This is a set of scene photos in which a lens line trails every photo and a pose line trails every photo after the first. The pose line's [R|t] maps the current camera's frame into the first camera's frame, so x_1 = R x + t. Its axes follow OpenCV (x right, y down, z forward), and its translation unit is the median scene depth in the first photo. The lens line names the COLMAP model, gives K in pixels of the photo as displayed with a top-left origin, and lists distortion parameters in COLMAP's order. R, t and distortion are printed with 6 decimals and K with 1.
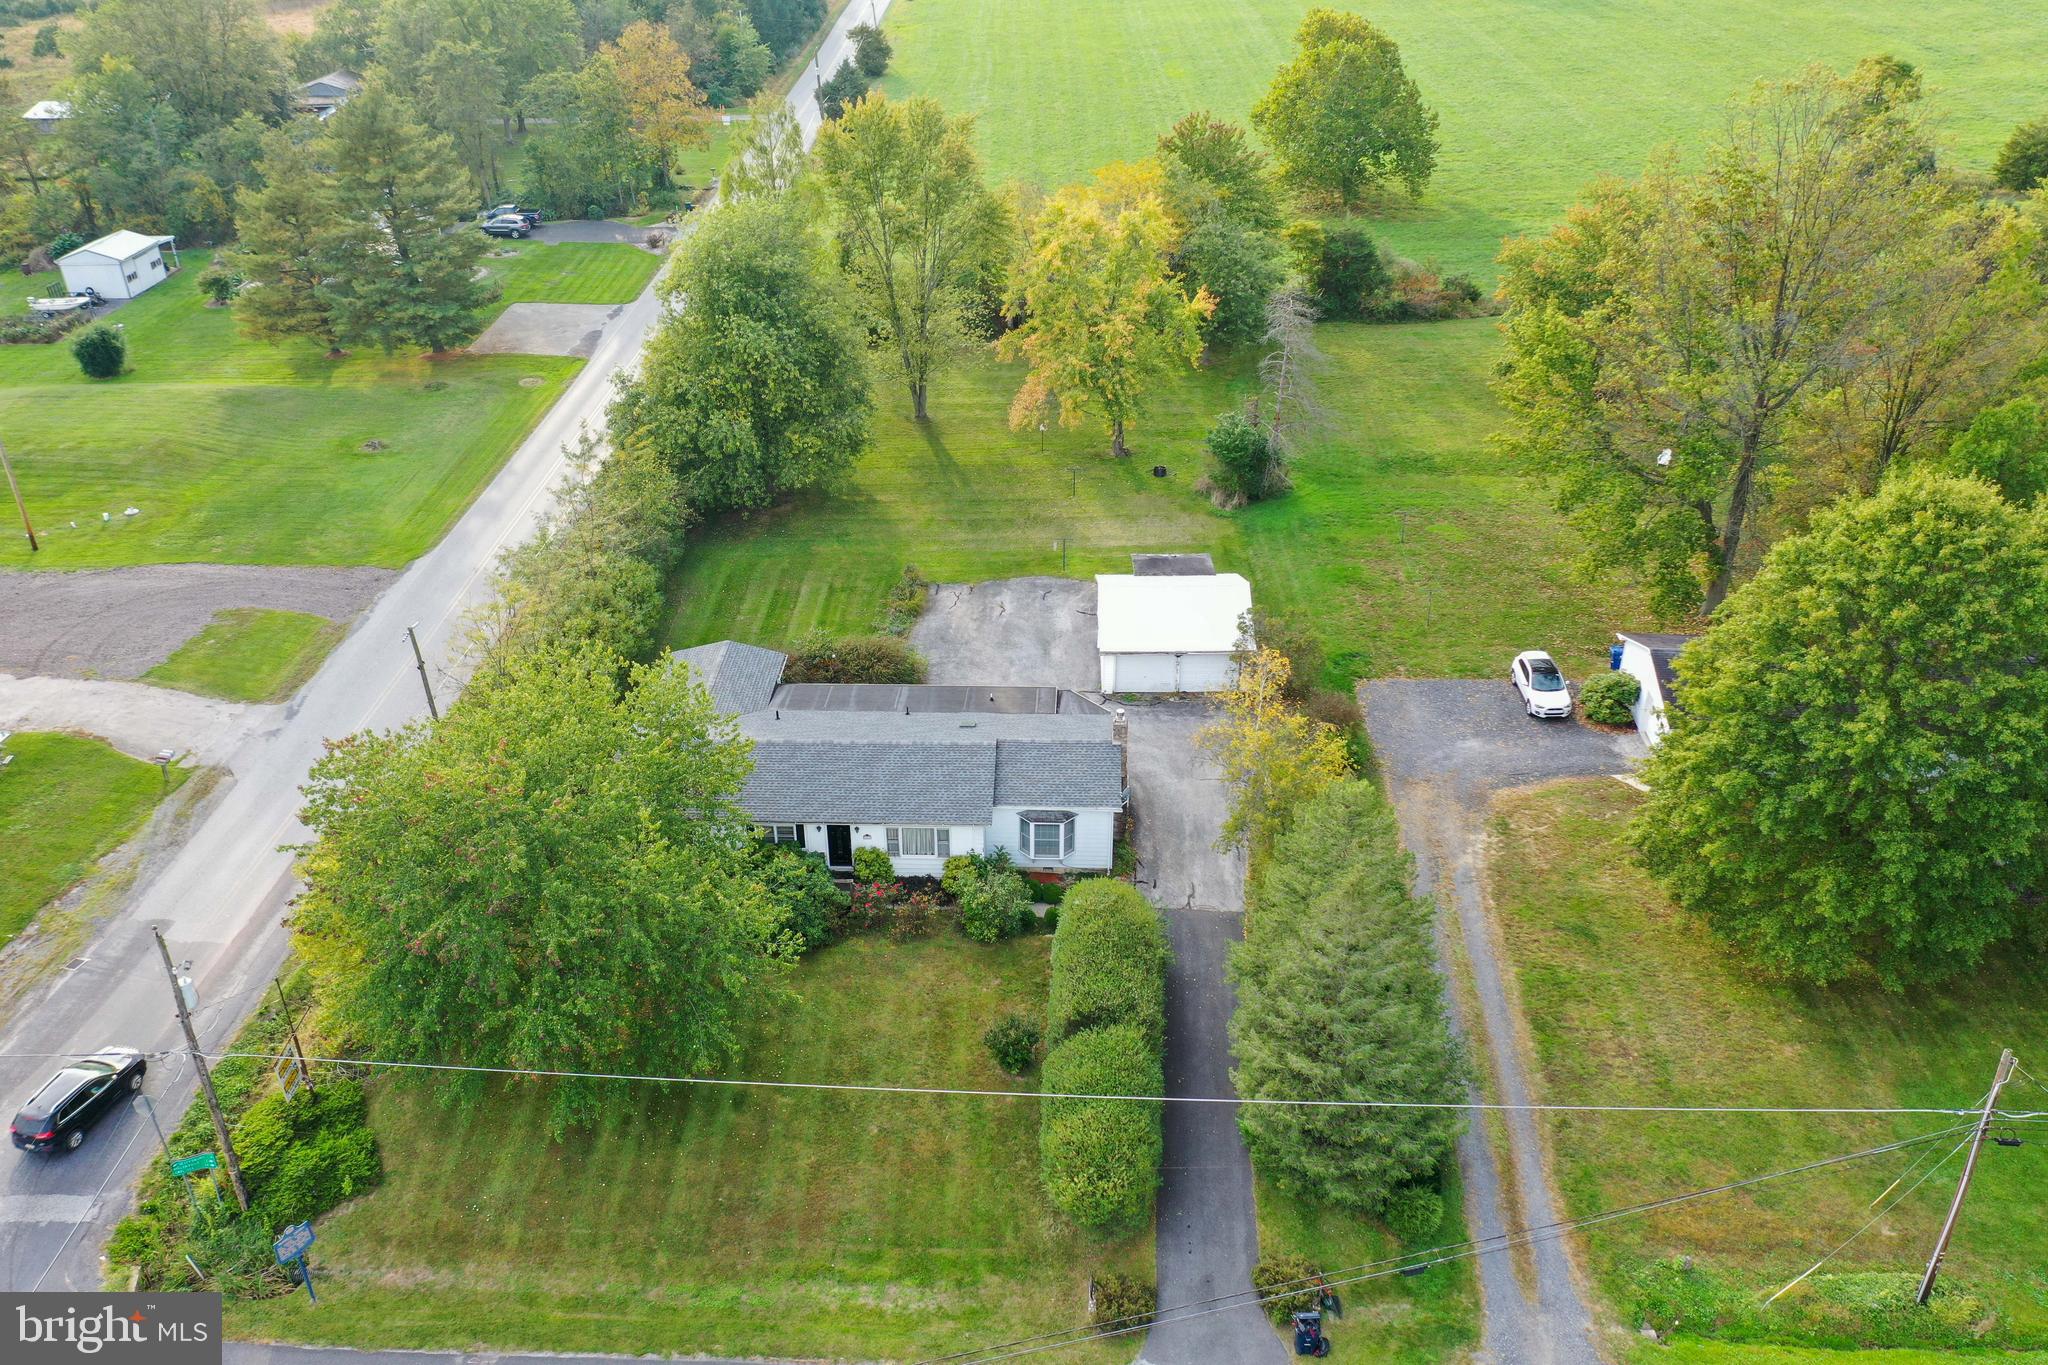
lens RADIAL K [[1606.1, 0, 1024.0], [0, 1606.1, 682.5], [0, 0, 1]] dist [-0.000370, 0.002130]
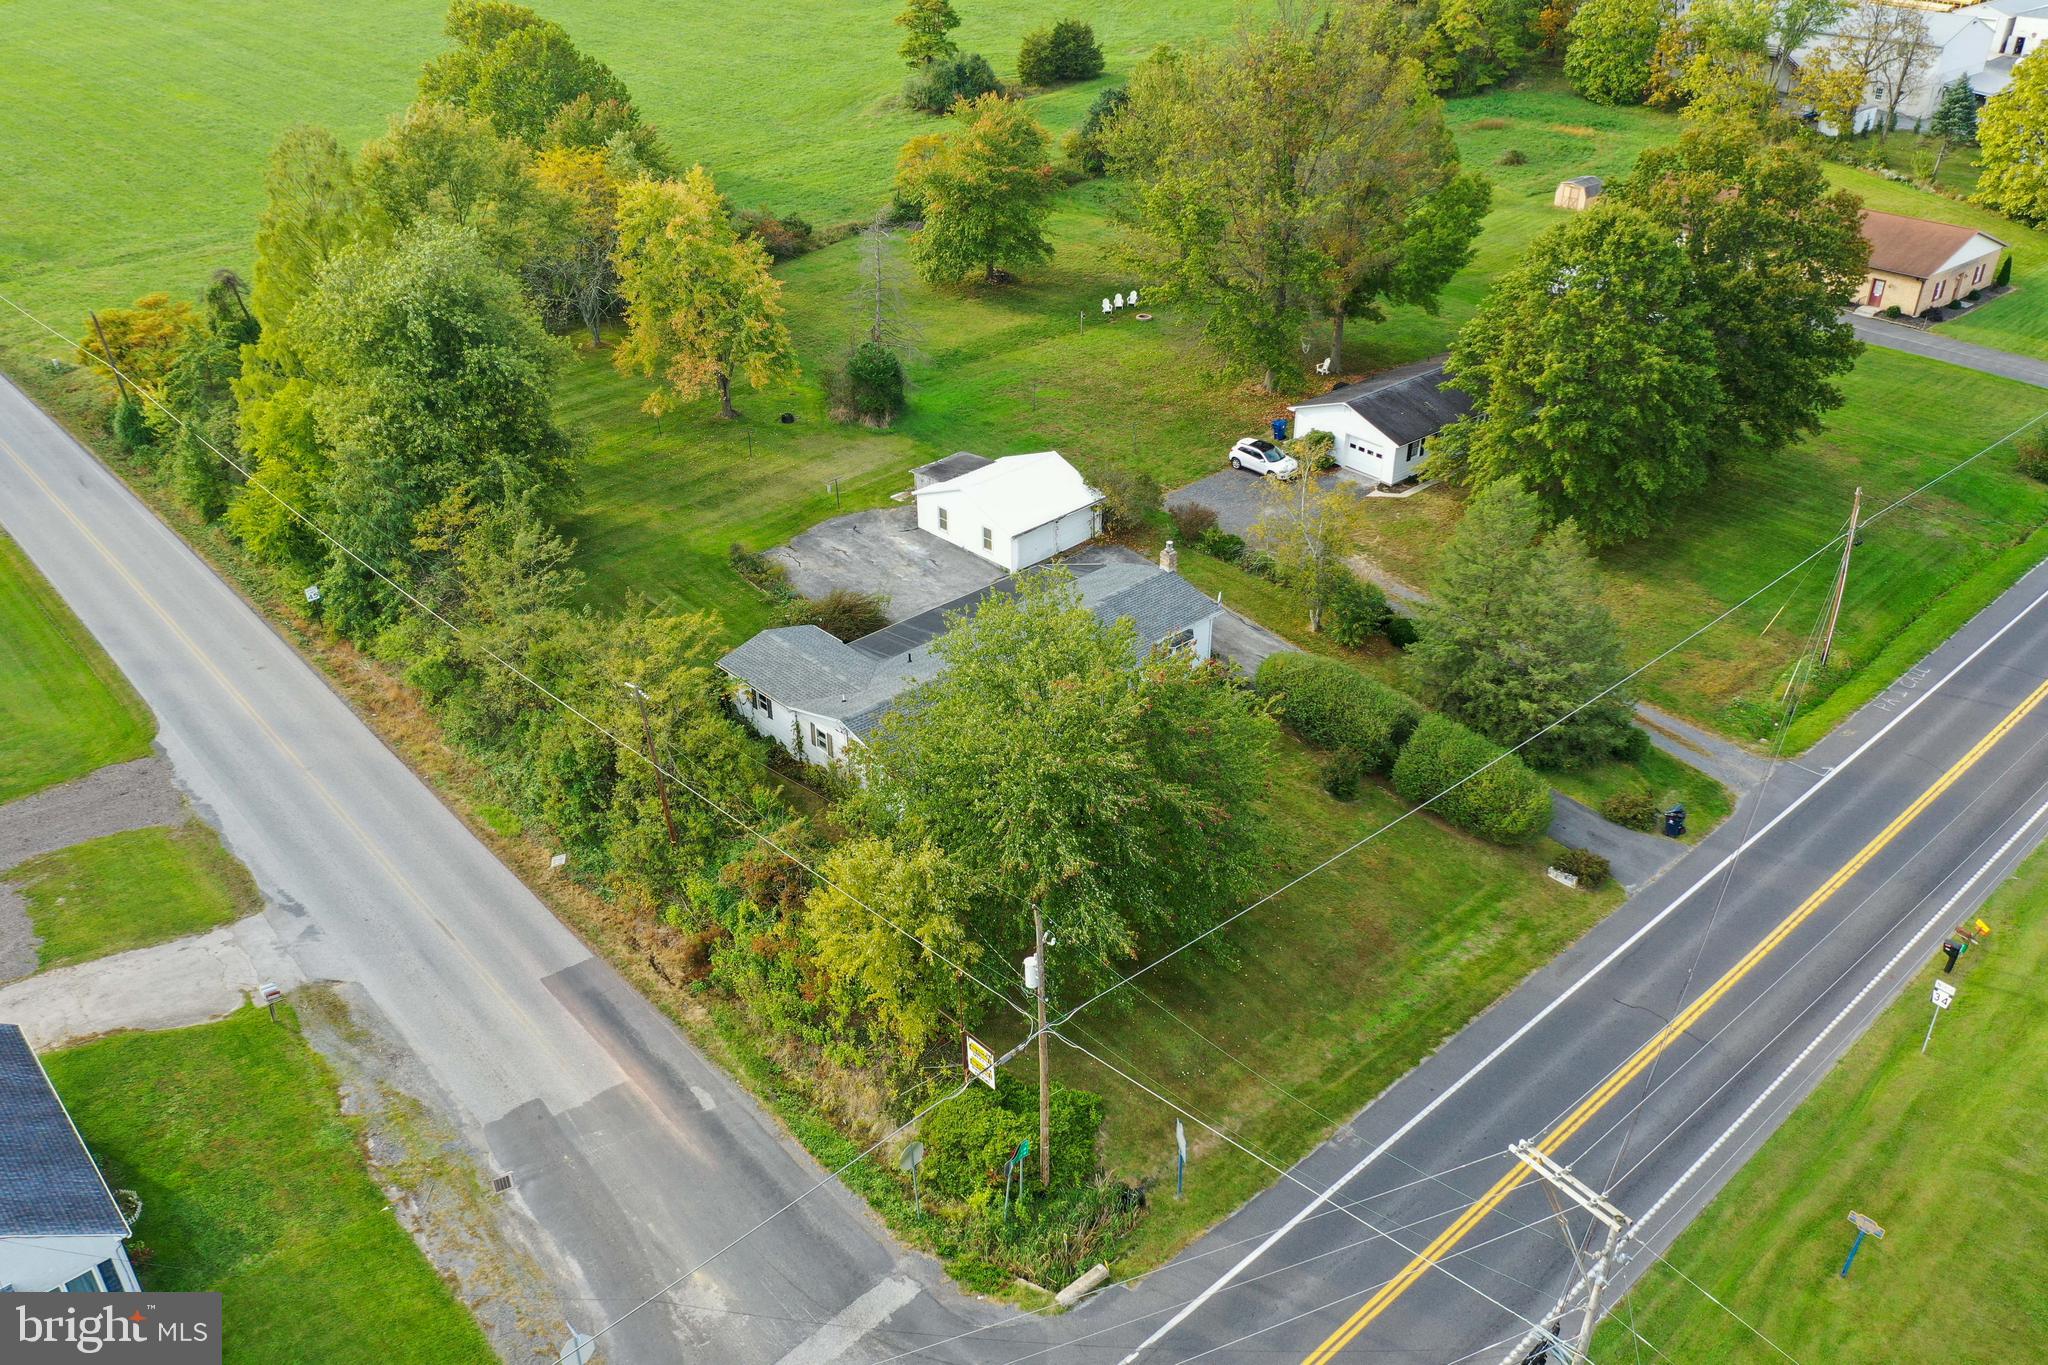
lens RADIAL K [[1606.1, 0, 1024.0], [0, 1606.1, 682.5], [0, 0, 1]] dist [-0.000370, 0.002130]
pose [[0.715759, -0.351361, 0.603518, -0.685276], [0.349436, 0.928436, 0.126101, -0.065301], [-0.604635, 0.120633, 0.787314, 0.123558]]
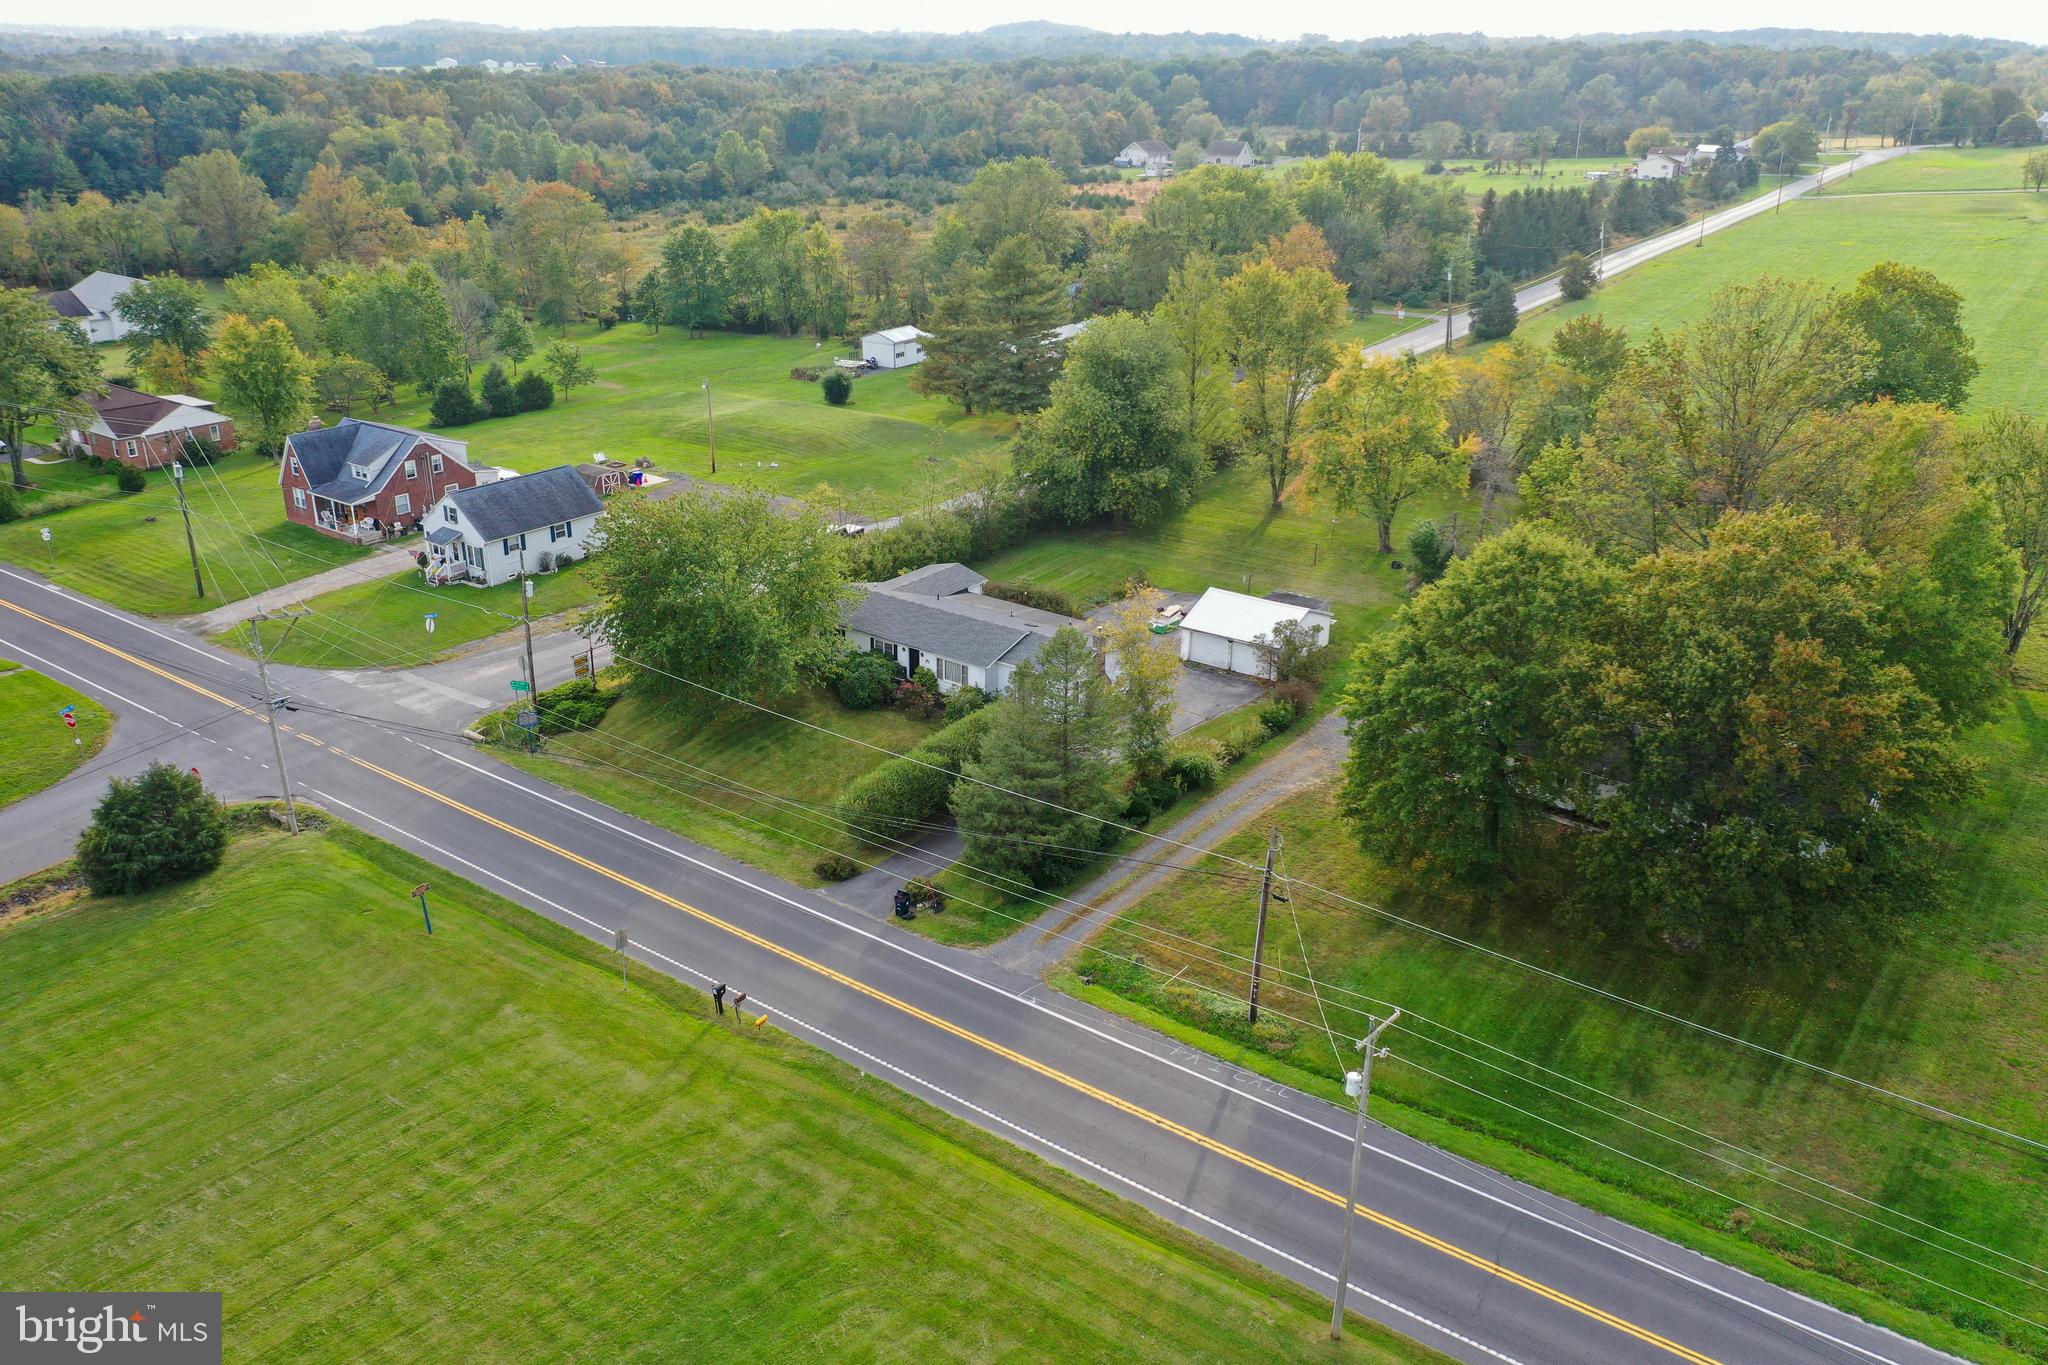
lens RADIAL K [[1606.1, 0, 1024.0], [0, 1606.1, 682.5], [0, 0, 1]] dist [-0.000370, 0.002130]
pose [[0.824772, 0.225574, -0.518525, 0.703648], [-0.293466, 0.954580, -0.051520, 0.146556], [0.483352, 0.194661, 0.853509, -0.274011]]
